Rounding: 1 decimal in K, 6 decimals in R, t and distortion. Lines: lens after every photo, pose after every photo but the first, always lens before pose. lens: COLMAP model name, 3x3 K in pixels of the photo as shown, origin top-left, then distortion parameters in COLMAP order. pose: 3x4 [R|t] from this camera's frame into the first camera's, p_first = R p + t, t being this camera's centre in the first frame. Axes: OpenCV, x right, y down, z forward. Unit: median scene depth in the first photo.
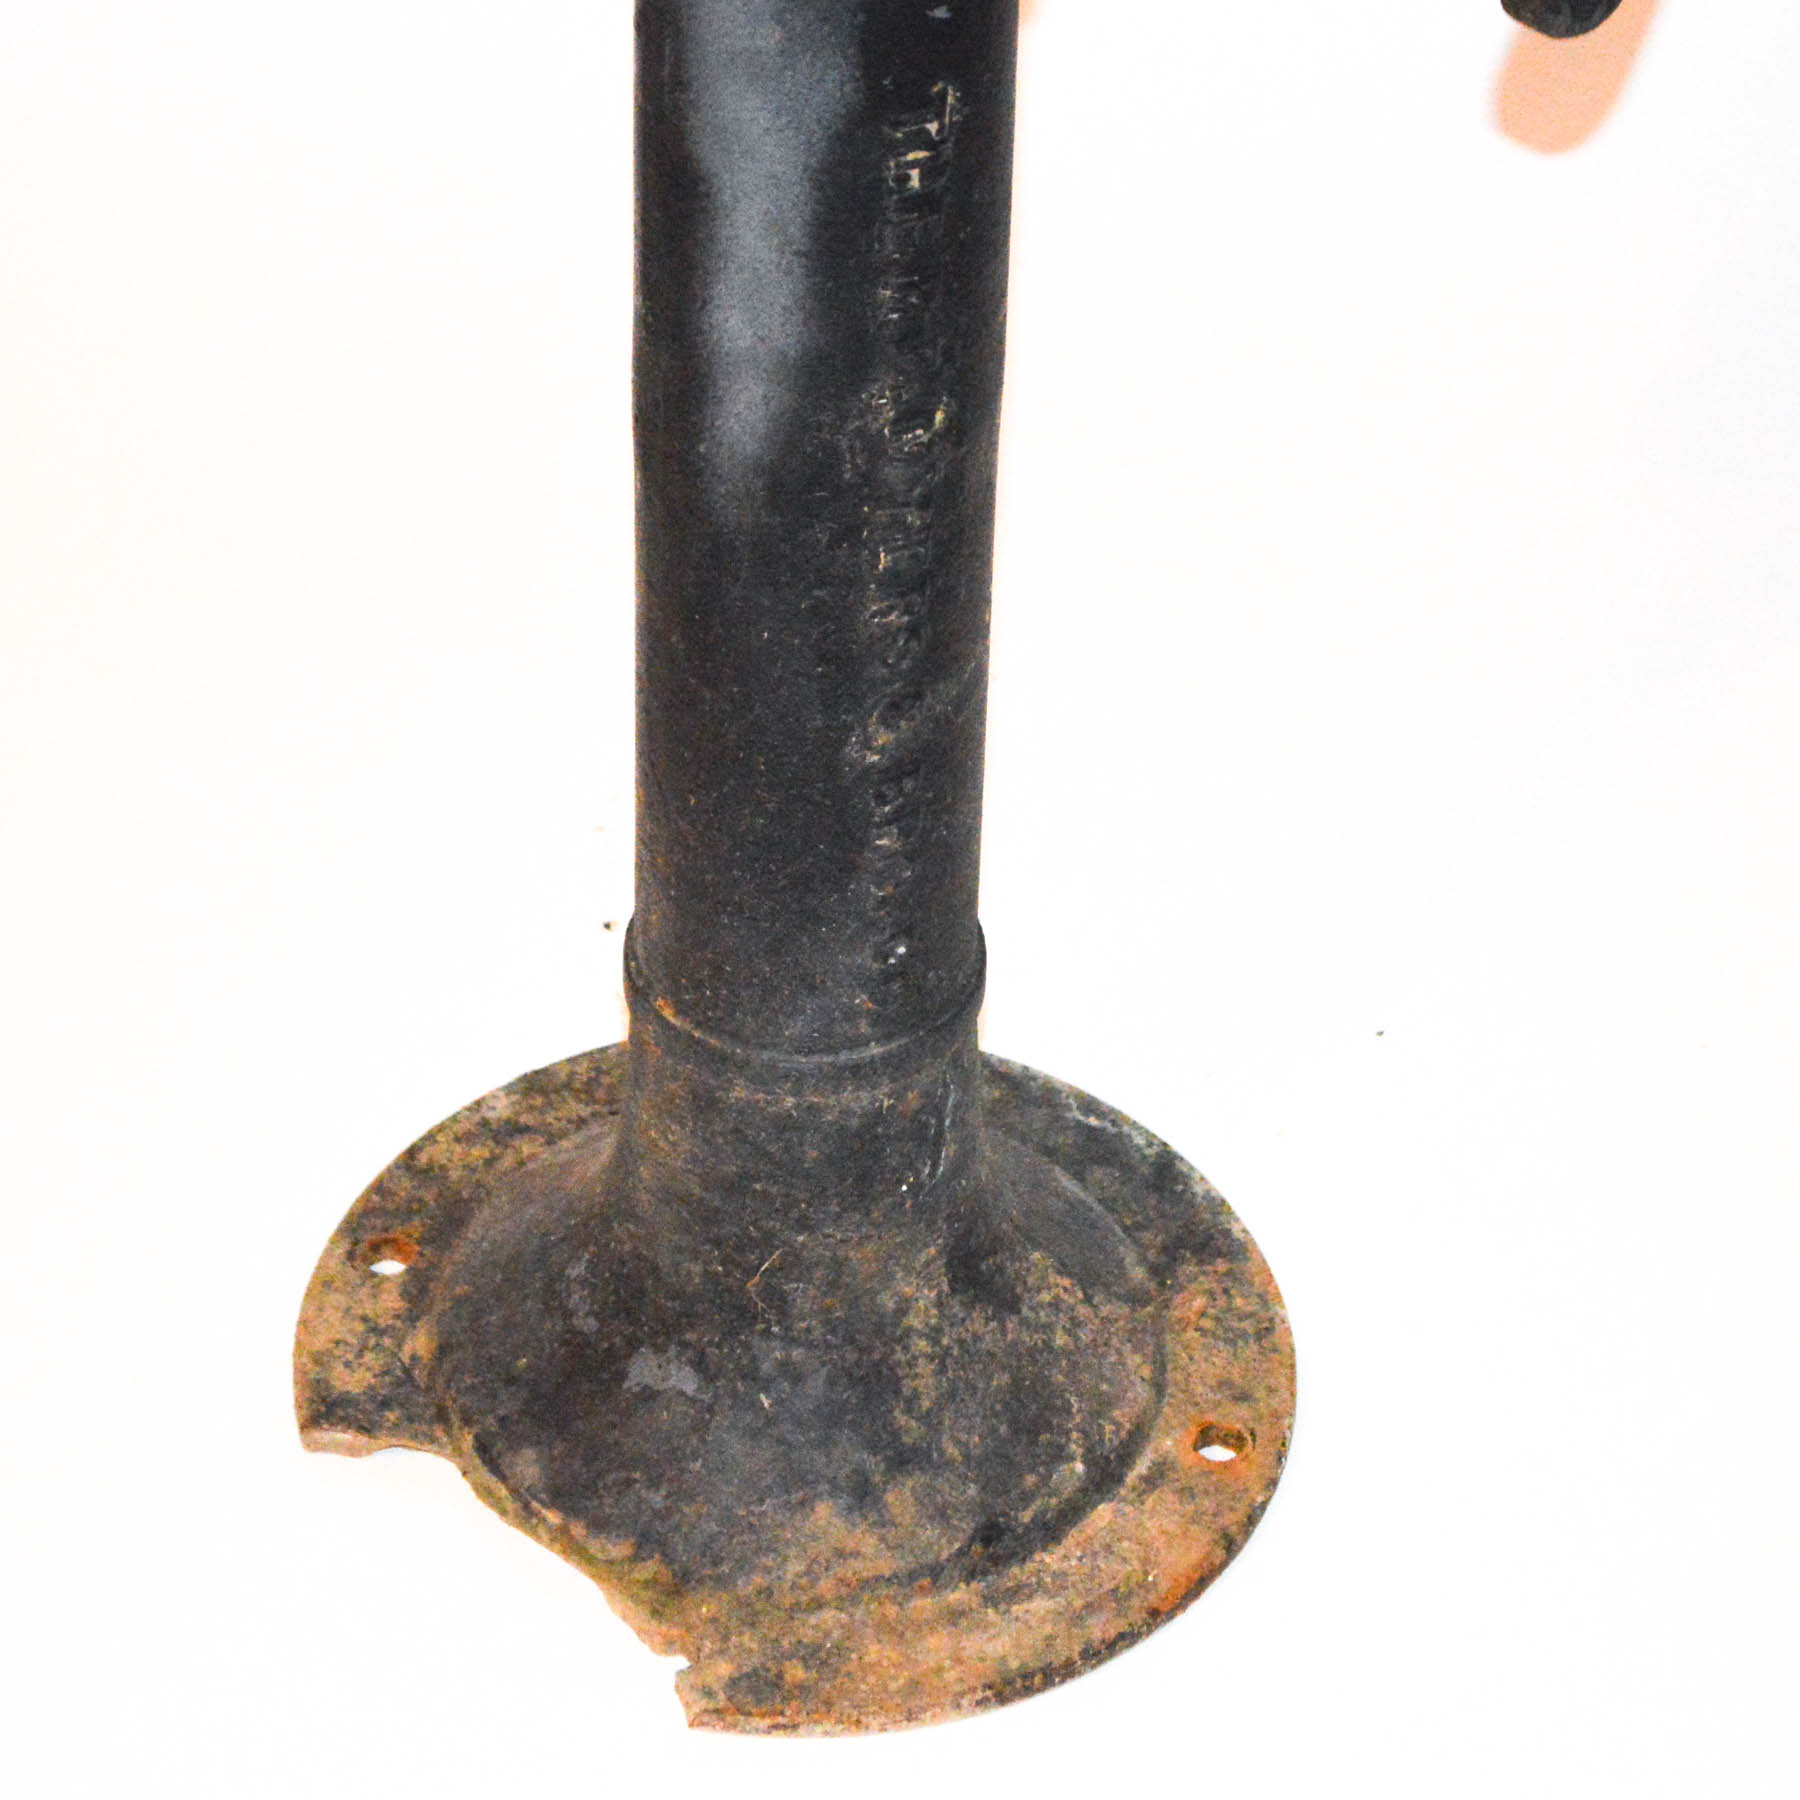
lens RADIAL K [[5606.0, 0, 900.8], [0, 5606.0, 899.7], [0, 0, 1]] dist [0.045202, 0.000000]
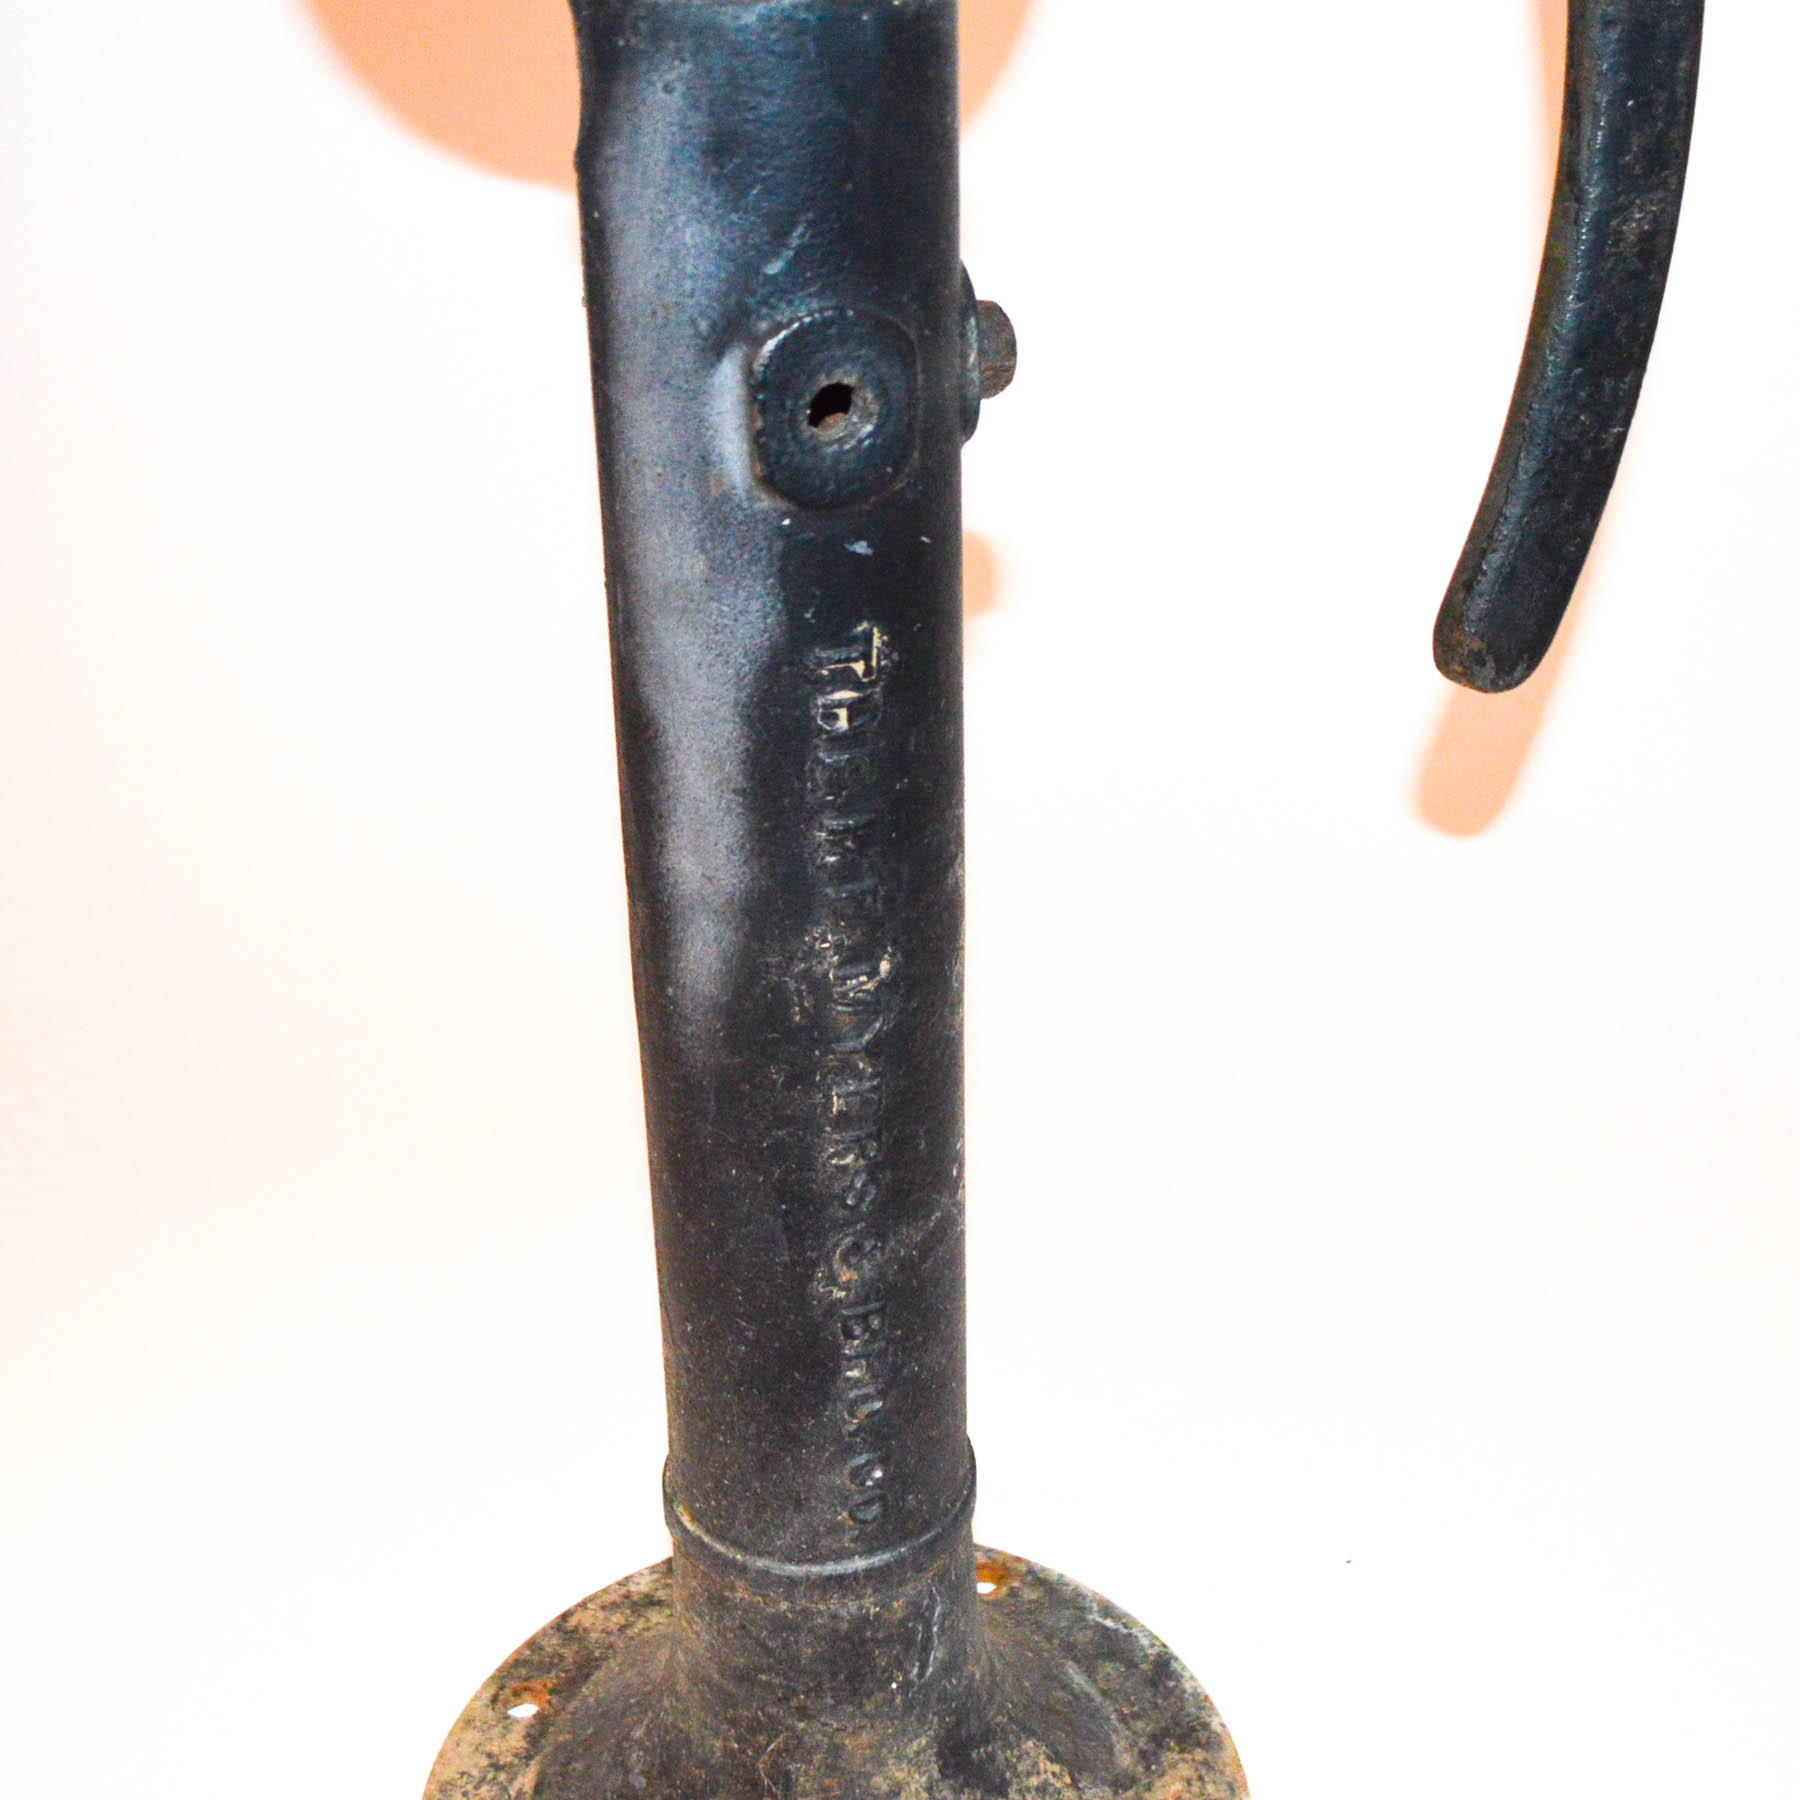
lens RADIAL K [[2711.4, 0, 898.6], [0, 2711.4, 901.8], [0, 0, 1]] dist [-0.082138, 0.000000]
pose [[0.992526, 0.029142, -0.118504, 0.063069], [-0.051988, 0.979515, -0.194546, 0.001805], [0.110407, 0.199253, 0.973709, 0.445338]]
